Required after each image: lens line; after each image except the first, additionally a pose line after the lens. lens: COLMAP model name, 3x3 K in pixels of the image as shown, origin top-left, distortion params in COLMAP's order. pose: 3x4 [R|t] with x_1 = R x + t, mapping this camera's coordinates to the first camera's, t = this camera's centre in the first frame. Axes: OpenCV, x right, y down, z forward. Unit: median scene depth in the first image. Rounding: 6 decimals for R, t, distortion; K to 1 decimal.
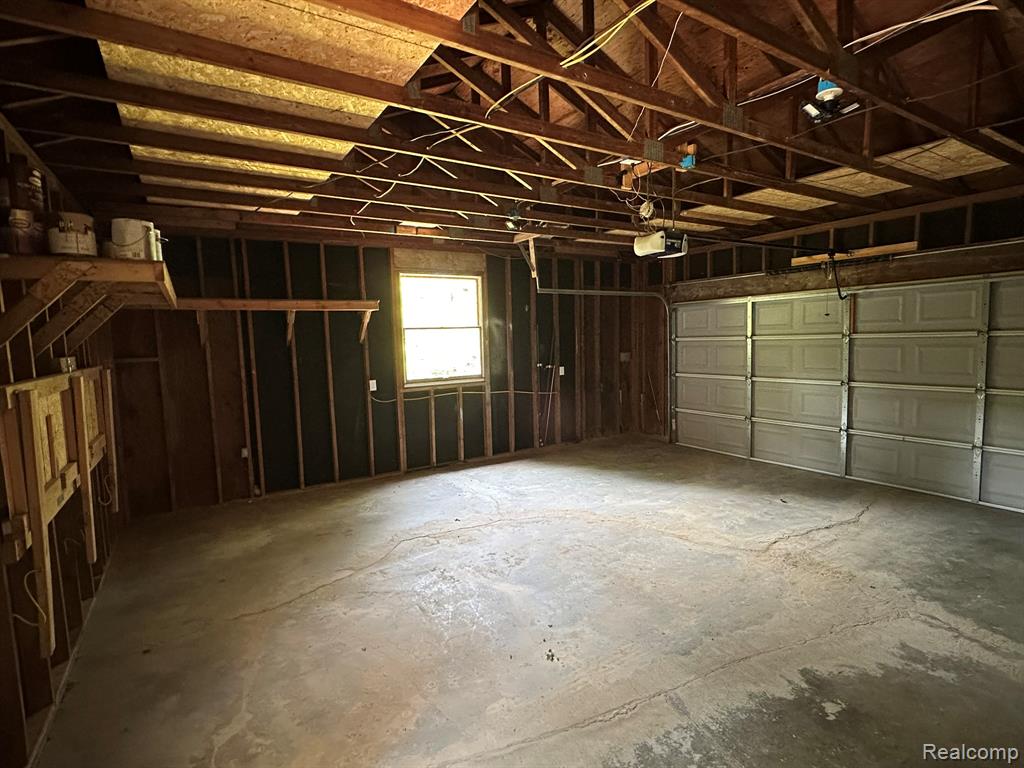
lens RADIAL K [[509.8, 0, 510.7], [0, 509.8, 386.2], [0, 0, 1]] dist [-0.000898, 0.000588]
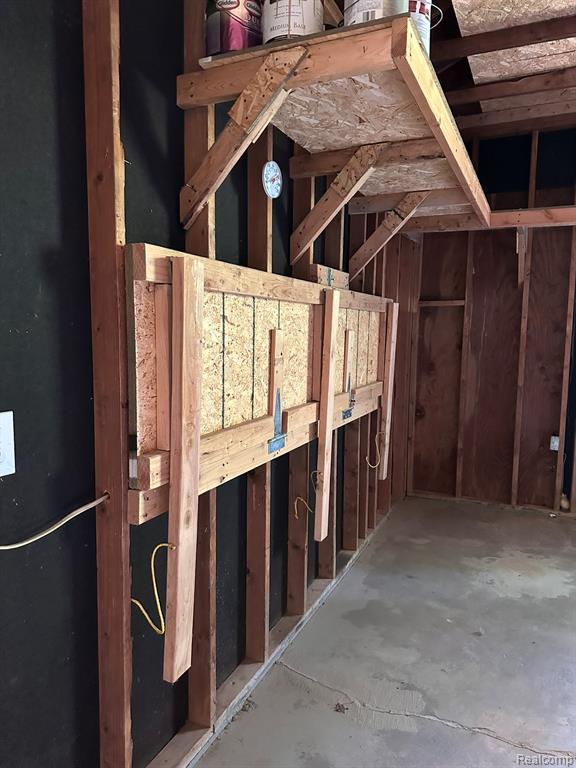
lens RADIAL K [[544.8, 0, 287.5], [0, 544.8, 388.0], [0, 0, 1]] dist [0.011944, -0.008757]
pose [[0.551174, 0.122517, -0.825347, -0.159083], [-0.106212, 0.991416, 0.076239, 0.051249], [0.827603, 0.045641, 0.559455, 0.372581]]
